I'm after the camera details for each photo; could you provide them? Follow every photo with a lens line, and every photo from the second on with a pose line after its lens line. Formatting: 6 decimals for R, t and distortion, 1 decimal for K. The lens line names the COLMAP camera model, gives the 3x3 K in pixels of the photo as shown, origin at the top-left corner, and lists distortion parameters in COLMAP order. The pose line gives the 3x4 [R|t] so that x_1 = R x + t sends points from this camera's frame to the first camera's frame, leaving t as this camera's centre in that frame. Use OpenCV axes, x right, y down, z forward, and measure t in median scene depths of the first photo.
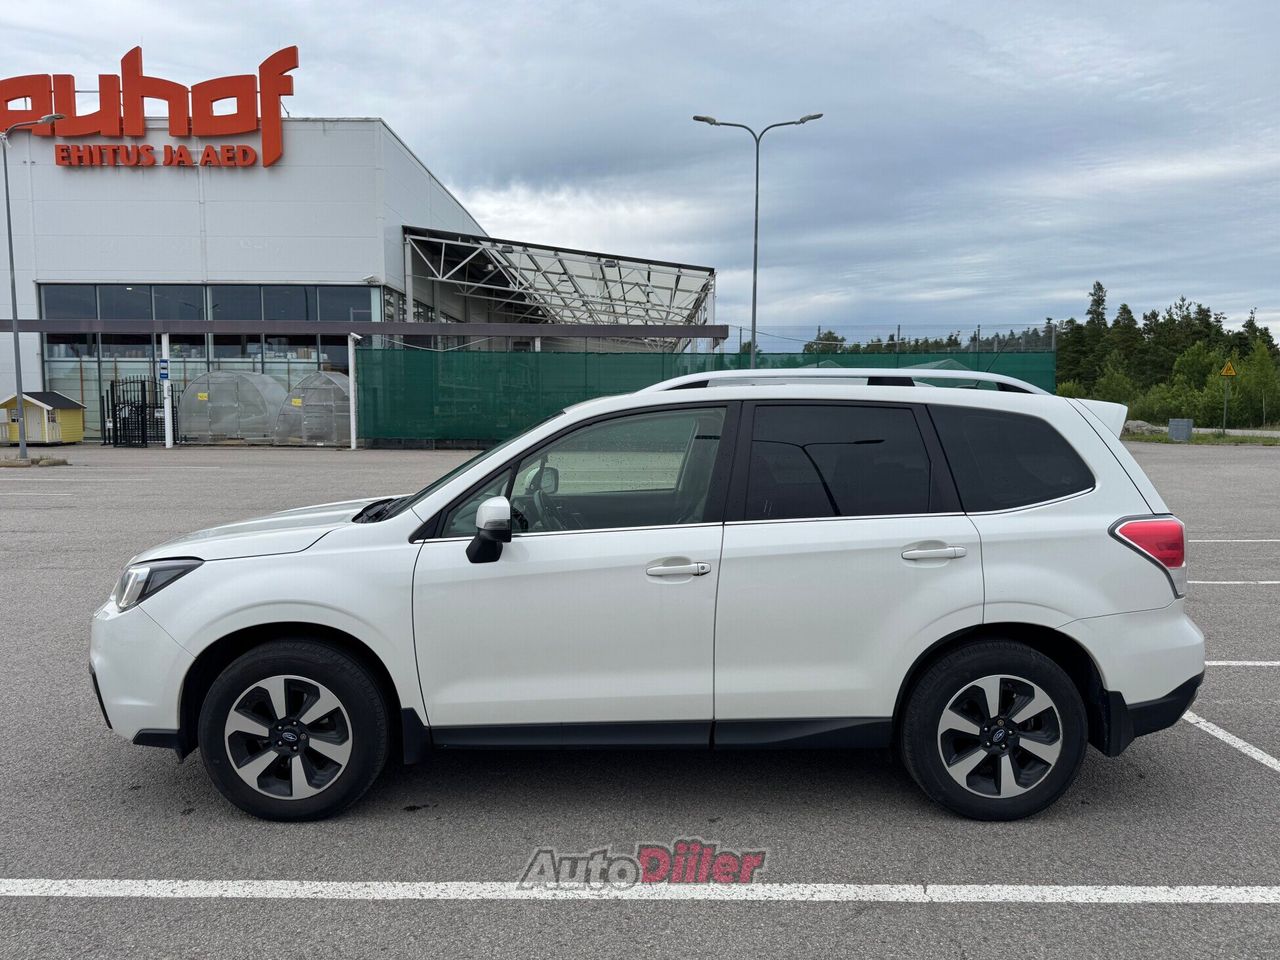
lens RADIAL K [[900.8, 0, 632.0], [0, 900.8, 501.3], [0, 0, 1]] dist [0.041668, -0.057733]
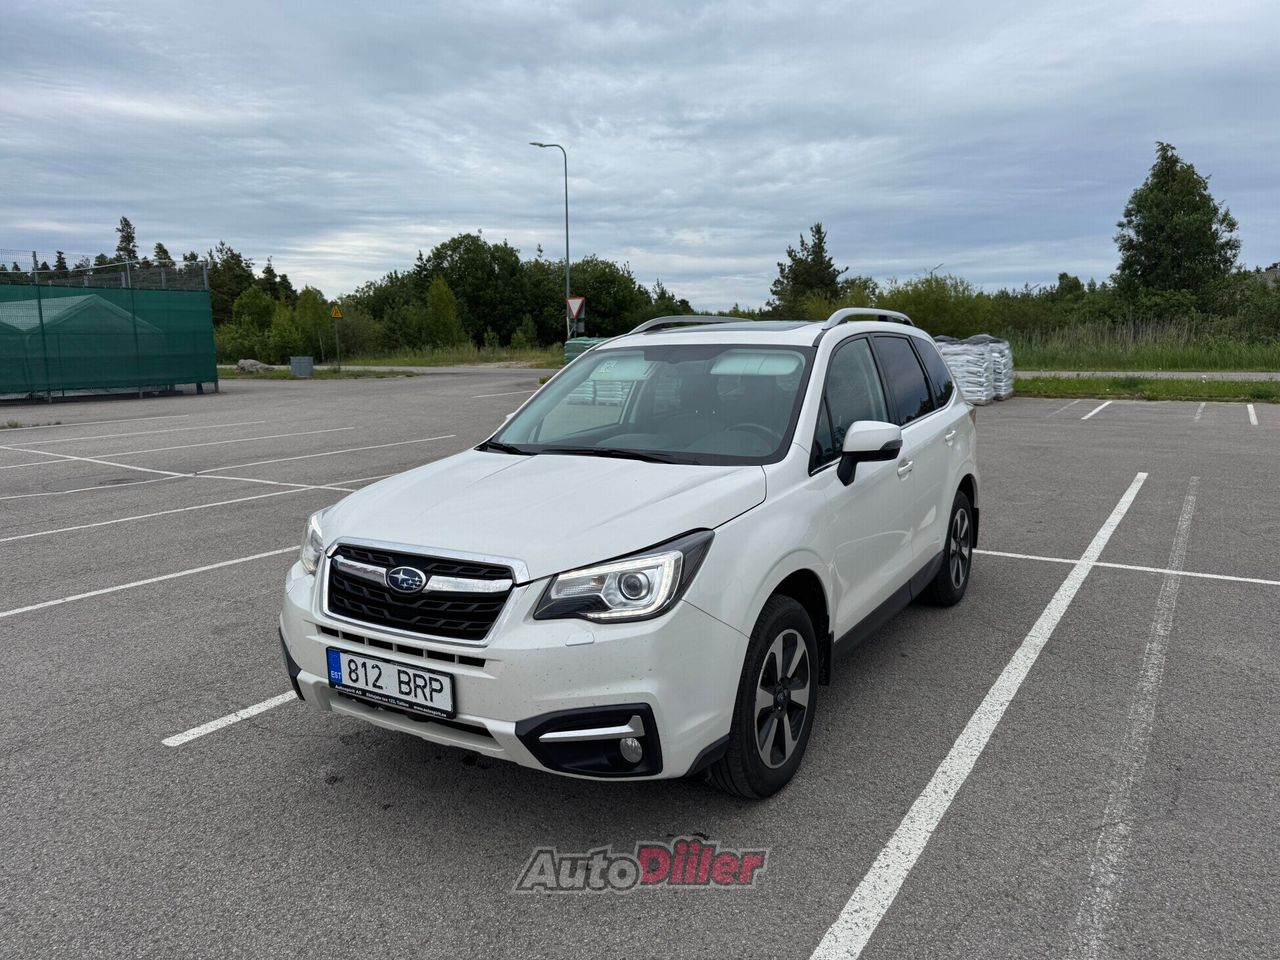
lens RADIAL K [[900.4, 0, 637.8], [0, 900.4, 502.3], [0, 0, 1]] dist [0.046730, -0.057078]
pose [[0.538981, -0.156008, 0.827744, -0.133349], [0.102110, 0.987552, 0.119640, -0.007375], [-0.836106, 0.020038, 0.548202, 0.067927]]
